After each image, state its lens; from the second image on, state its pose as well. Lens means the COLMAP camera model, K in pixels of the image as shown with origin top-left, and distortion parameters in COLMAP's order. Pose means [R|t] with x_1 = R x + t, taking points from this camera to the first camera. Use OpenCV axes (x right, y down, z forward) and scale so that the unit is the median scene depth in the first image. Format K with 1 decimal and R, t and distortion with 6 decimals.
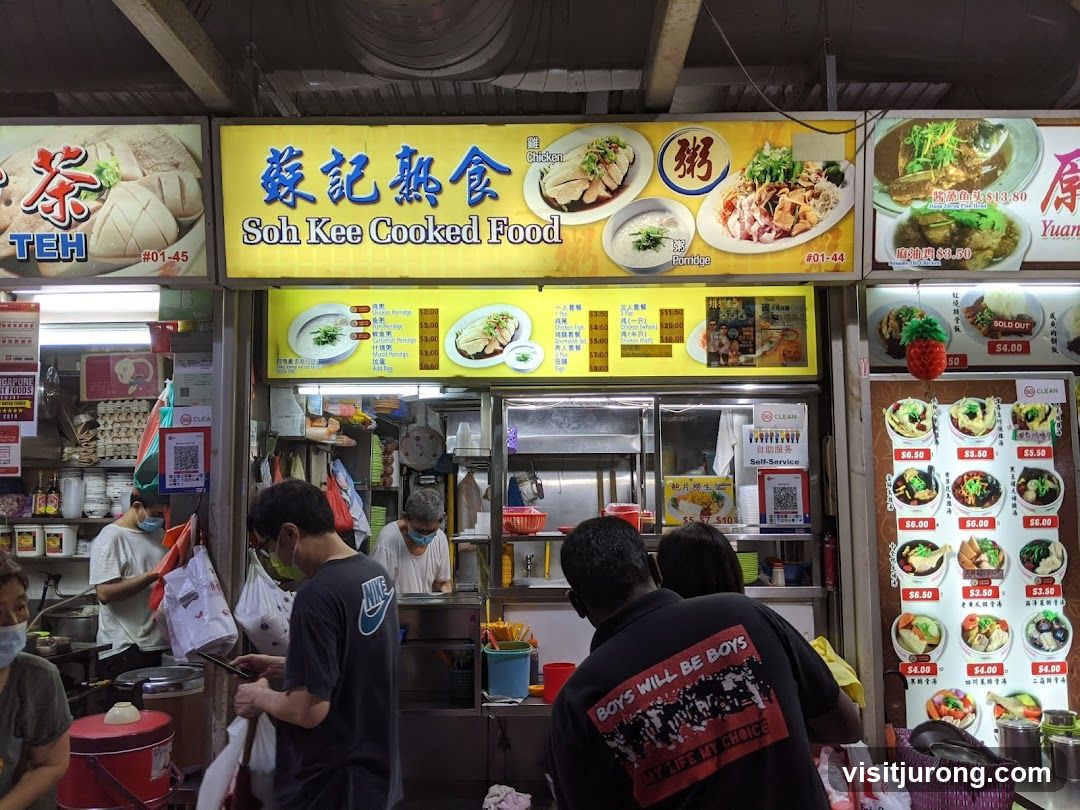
lens RADIAL K [[850.4, 0, 545.1], [0, 850.4, 428.0], [0, 0, 1]] dist [0.052508, -0.098951]
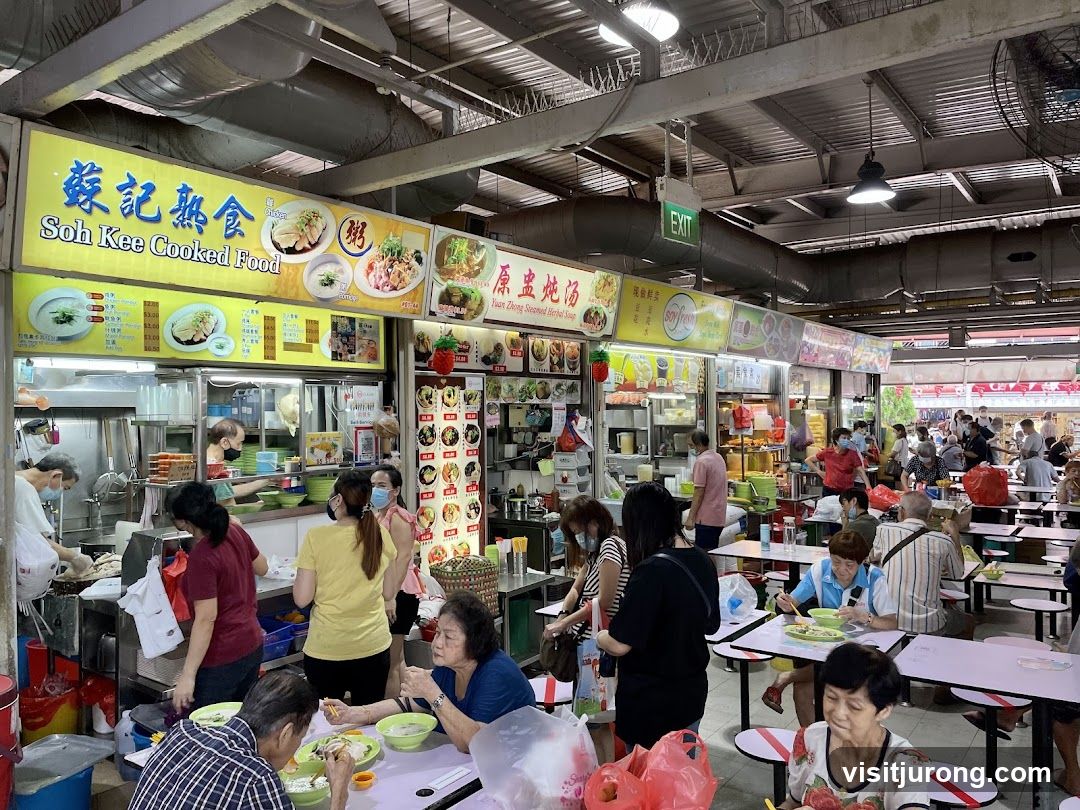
lens RADIAL K [[850.4, 0, 545.1], [0, 850.4, 428.0], [0, 0, 1]] dist [0.052508, -0.098951]
pose [[0.569067, -0.017862, 0.822097, -0.909849], [-0.062491, 0.995933, 0.064896, -0.079900], [-0.819913, -0.088304, 0.565637, -0.205675]]
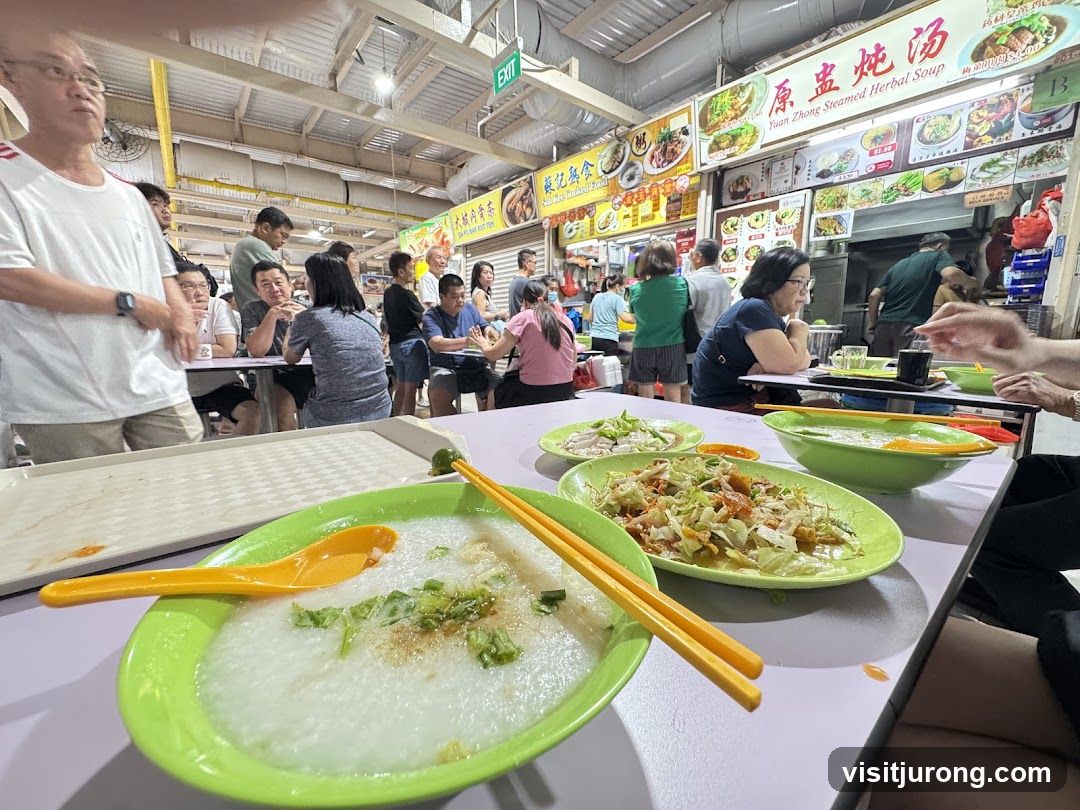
lens RADIAL K [[408.9, 0, 539.5], [0, 408.9, 388.1], [0, 0, 1]] dist [-0.000382, -0.000030]
pose [[0.647218, 0.123756, -0.752192, 1.046495], [0.057003, 0.976115, 0.209645, 0.170911], [0.760171, -0.178563, 0.624705, -0.234579]]
